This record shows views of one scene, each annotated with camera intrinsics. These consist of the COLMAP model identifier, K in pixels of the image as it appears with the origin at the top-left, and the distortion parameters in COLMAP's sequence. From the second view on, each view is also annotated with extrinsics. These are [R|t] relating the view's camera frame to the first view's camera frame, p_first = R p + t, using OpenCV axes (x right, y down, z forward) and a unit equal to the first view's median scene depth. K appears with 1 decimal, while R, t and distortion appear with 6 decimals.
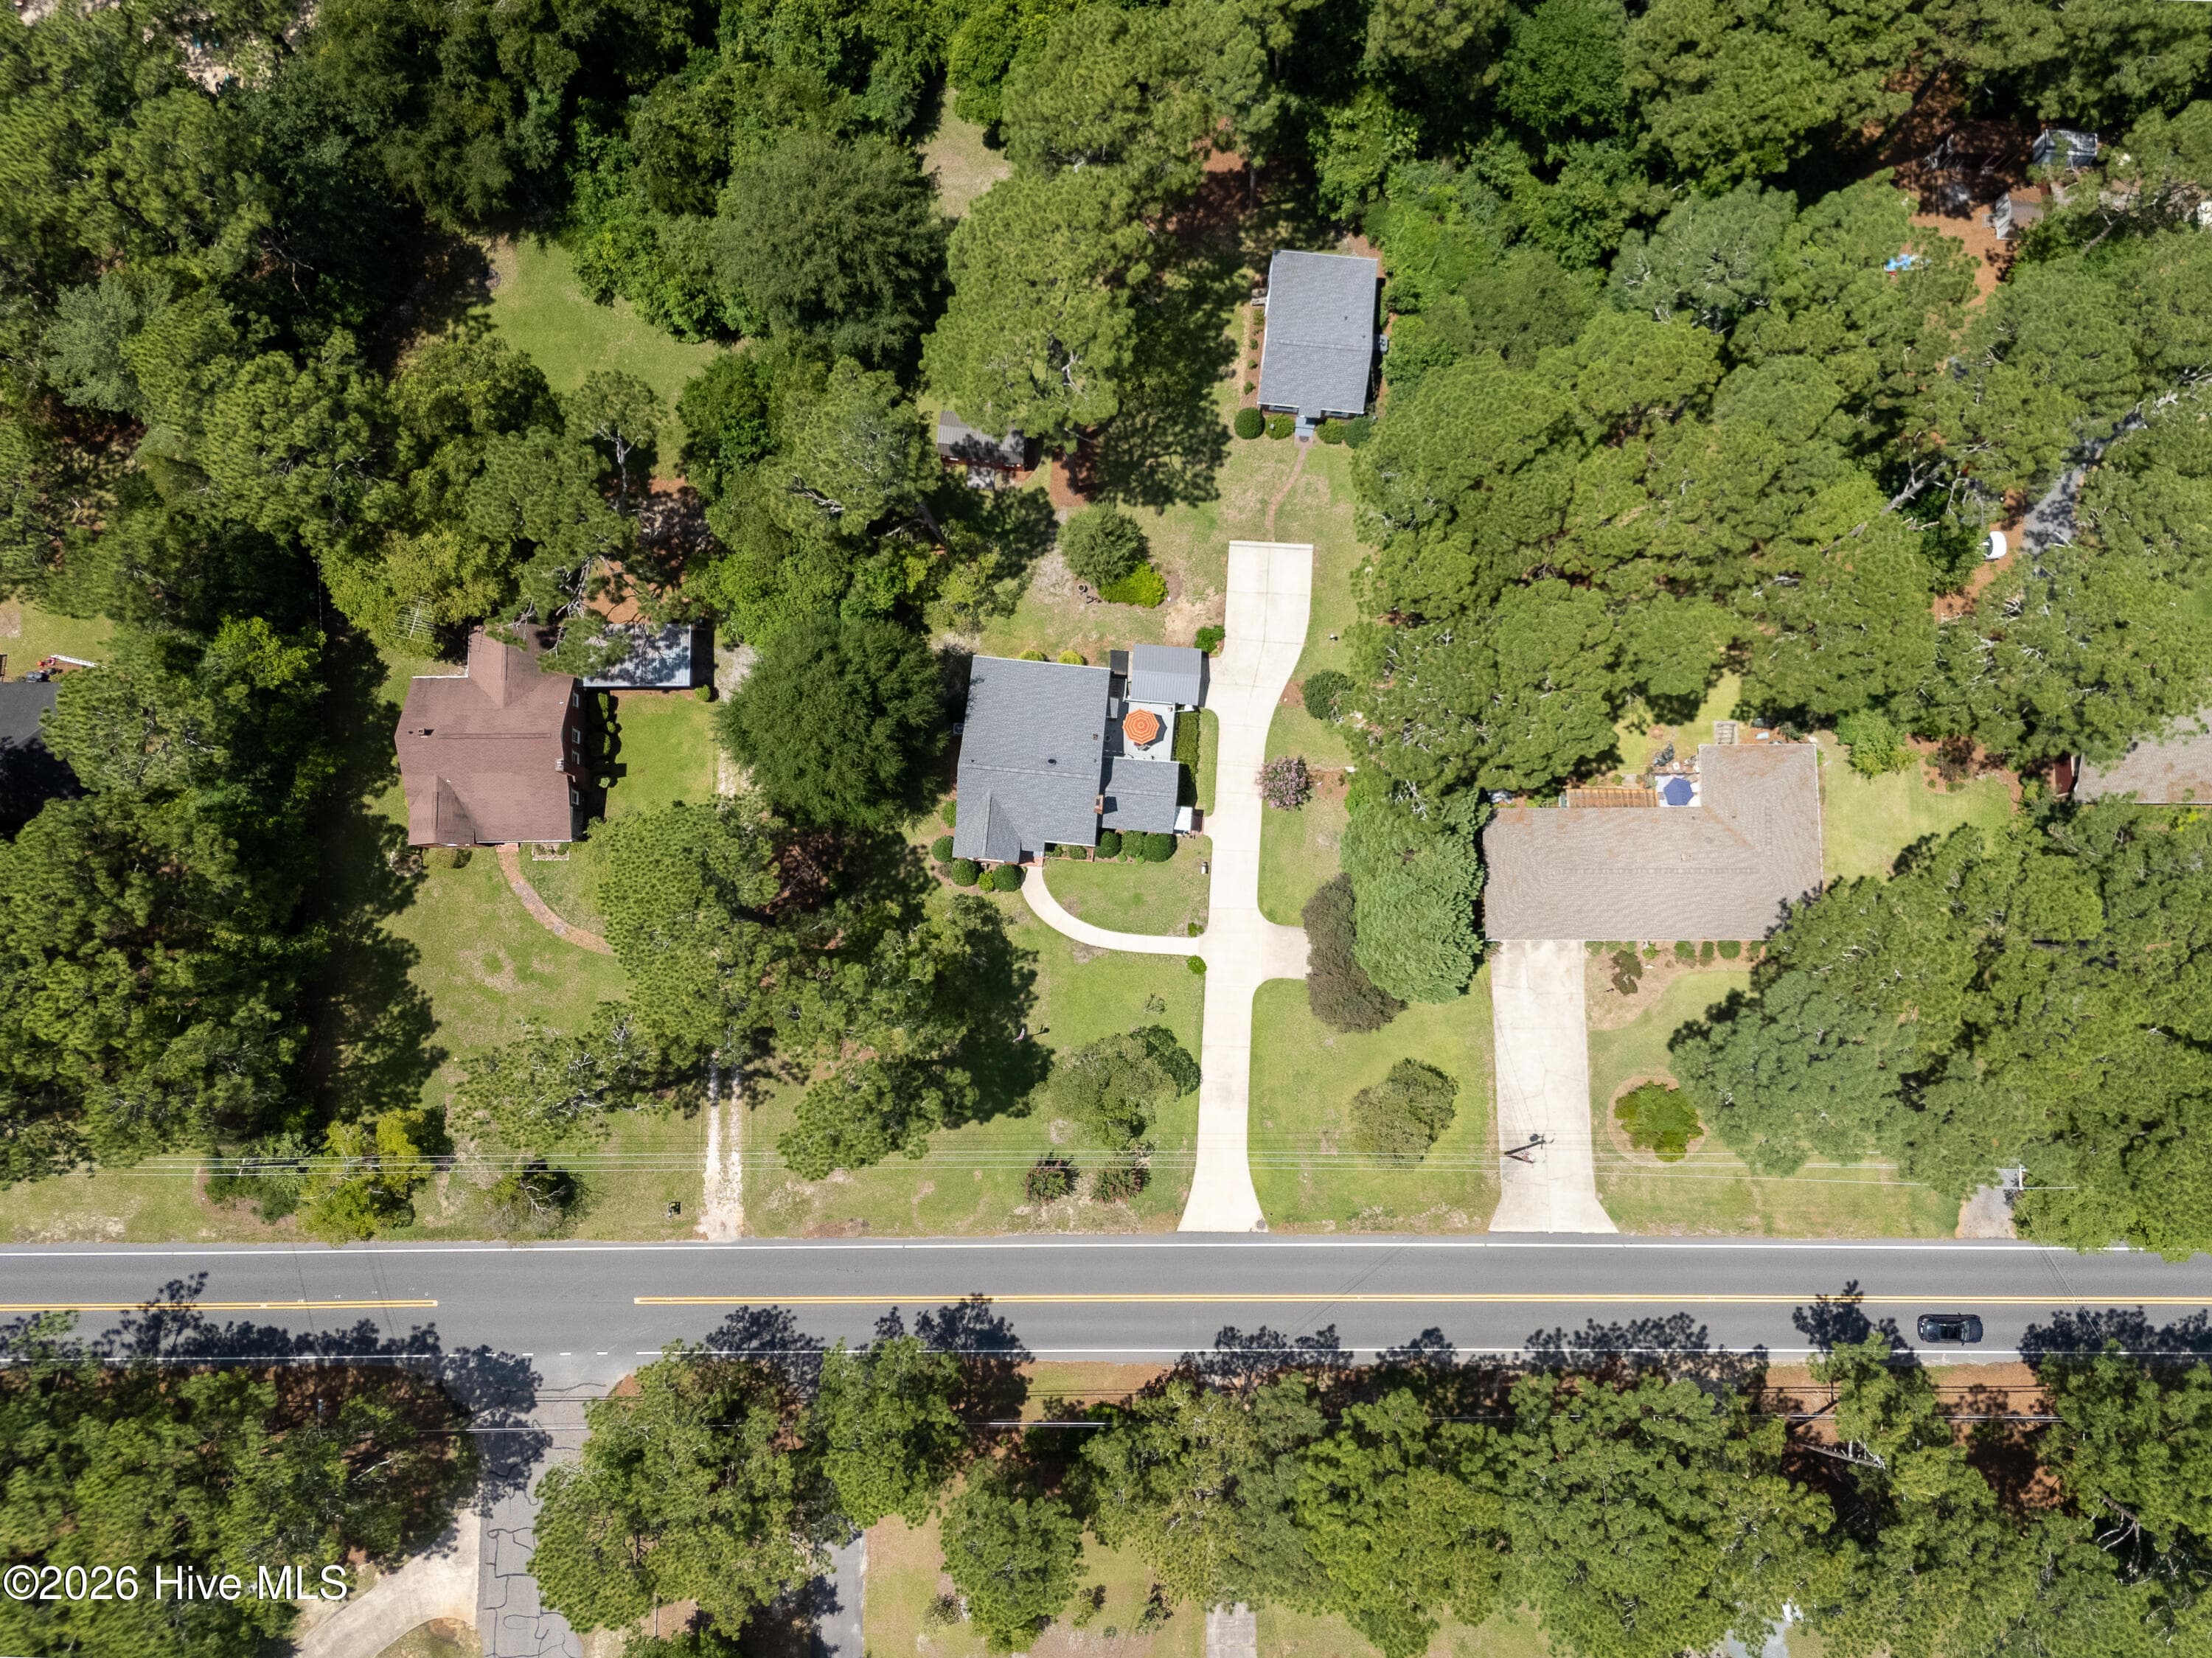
lens RADIAL K [[1607.6, 0, 1095.5], [0, 1607.6, 824.3], [0, 0, 1]] dist [0.071774, -0.069003]
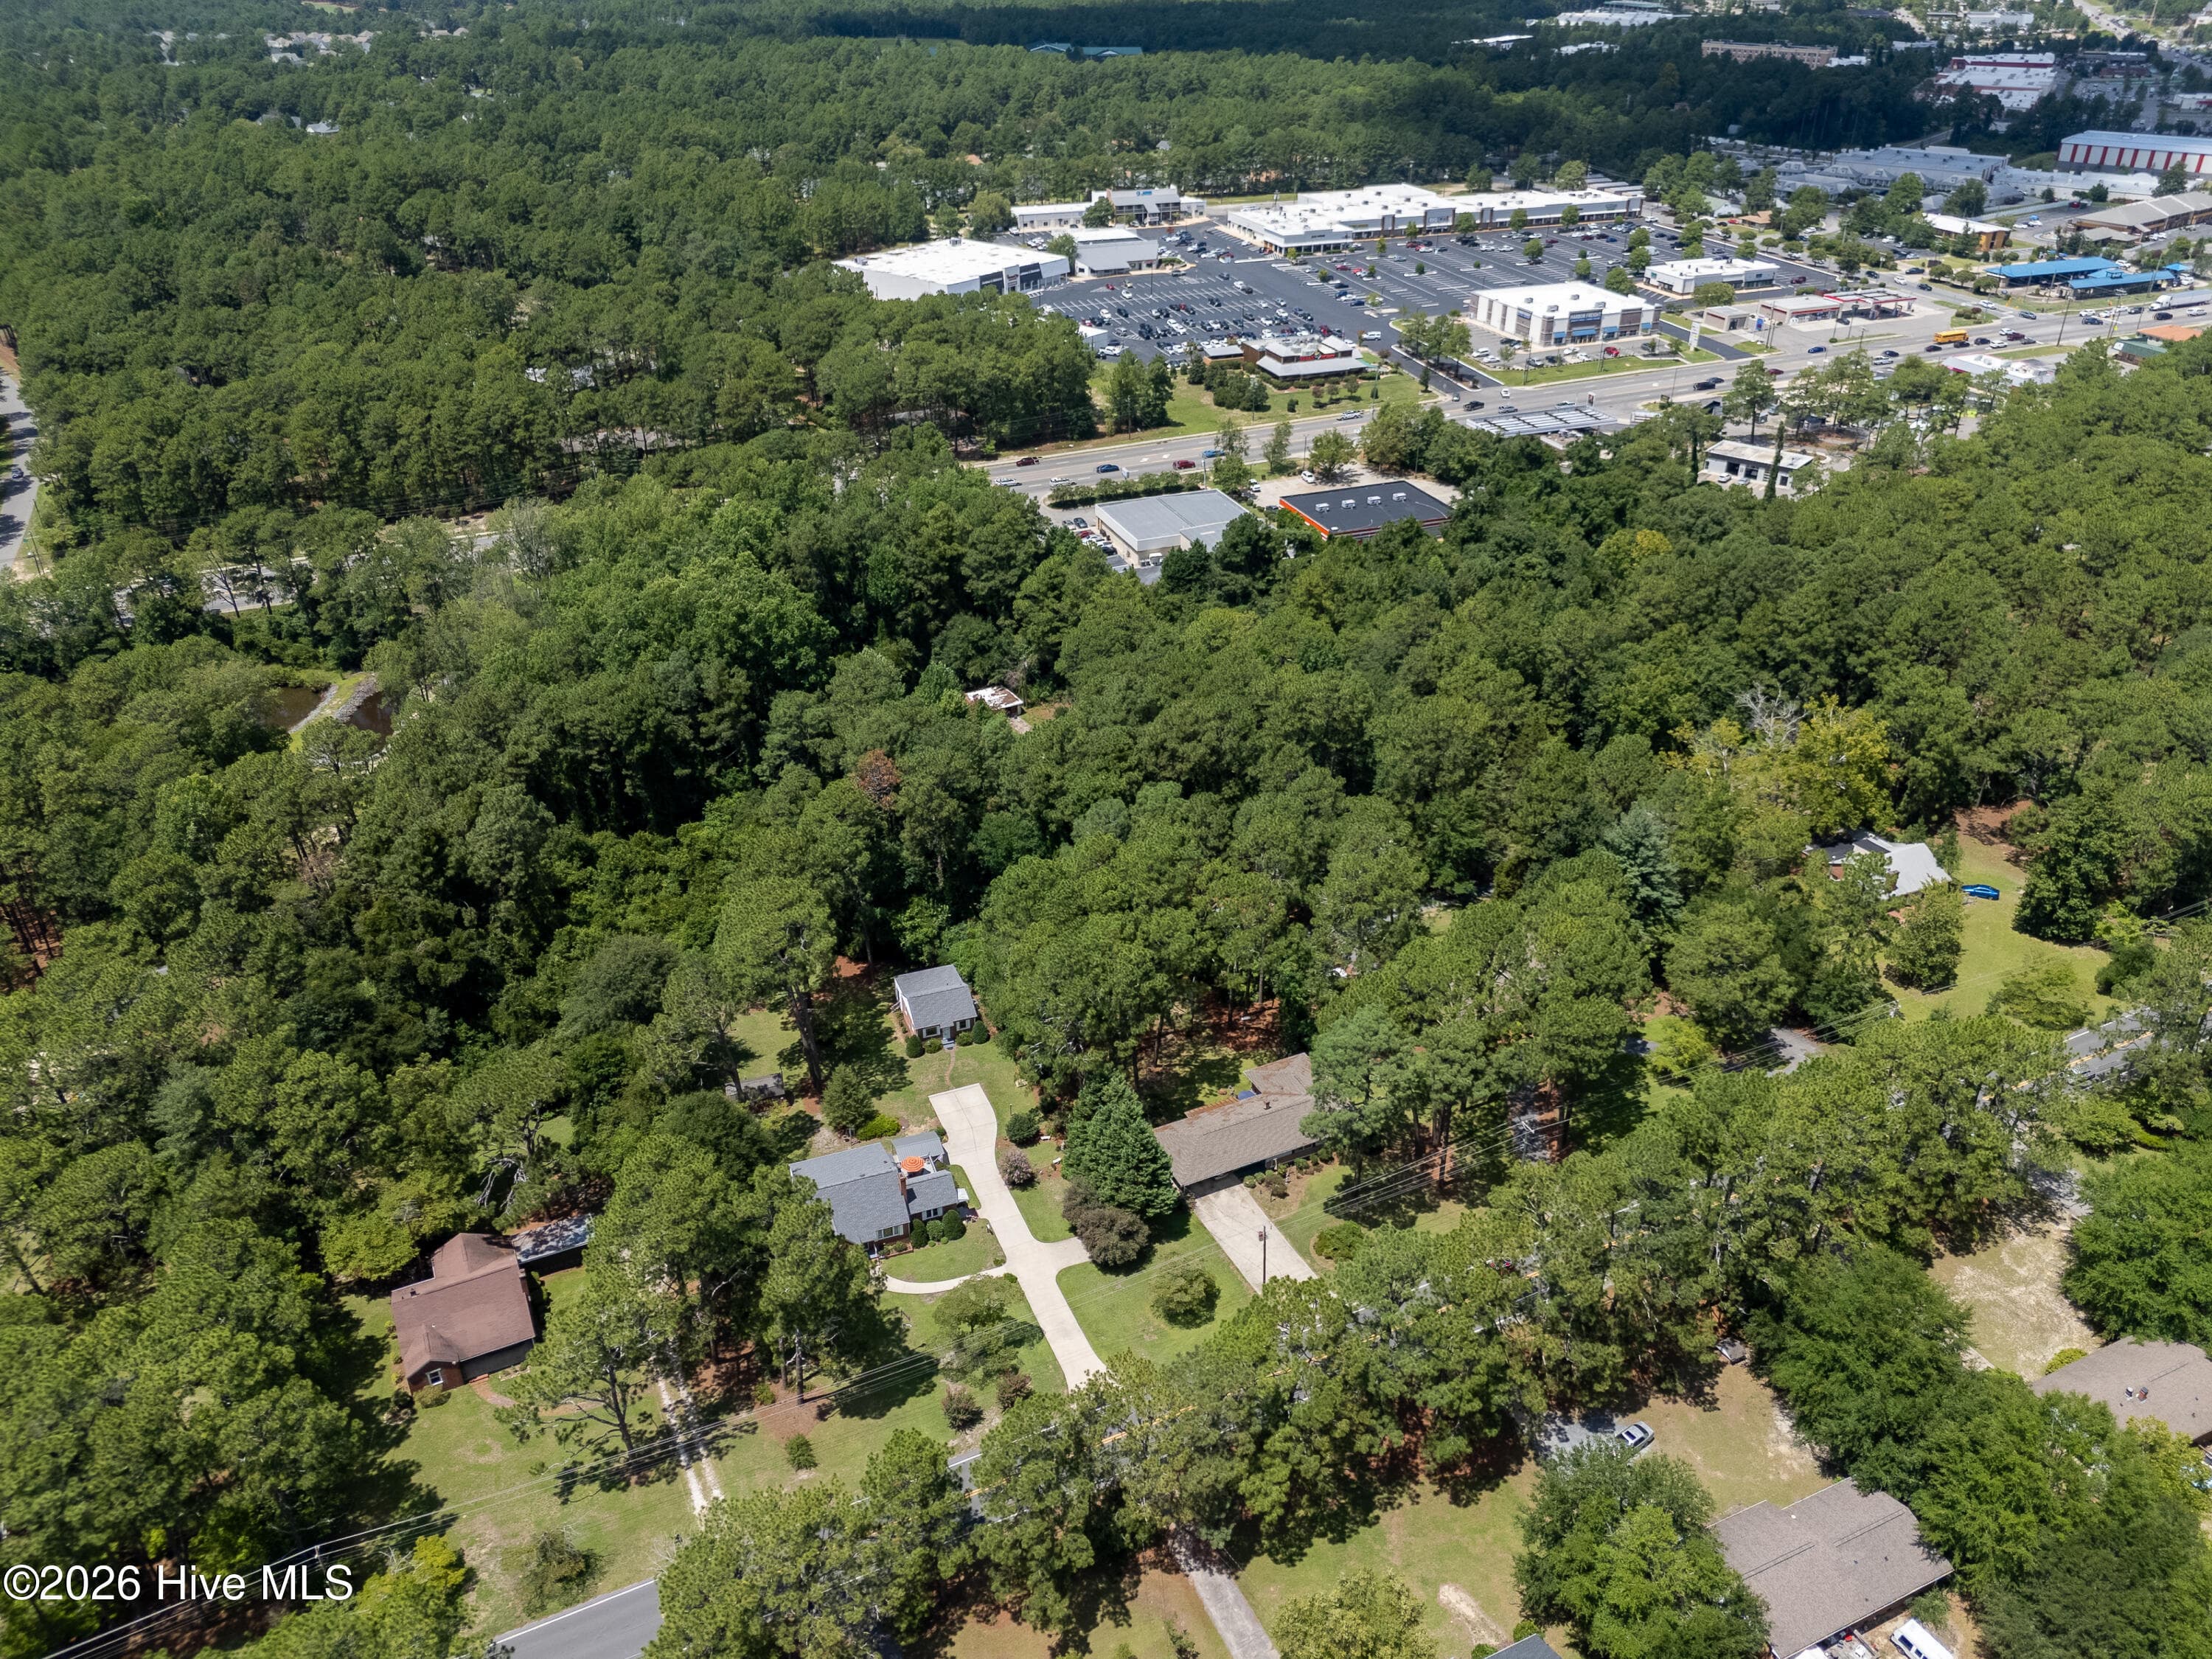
lens RADIAL K [[1607.8, 0, 1110.6], [0, 1607.8, 835.5], [0, 0, 1]] dist [0.071774, -0.069003]
pose [[0.902243, -0.224911, 0.367929, -0.287993], [0.429174, 0.551493, -0.715308, 0.919000], [-0.042030, 0.803287, 0.594107, -0.142830]]
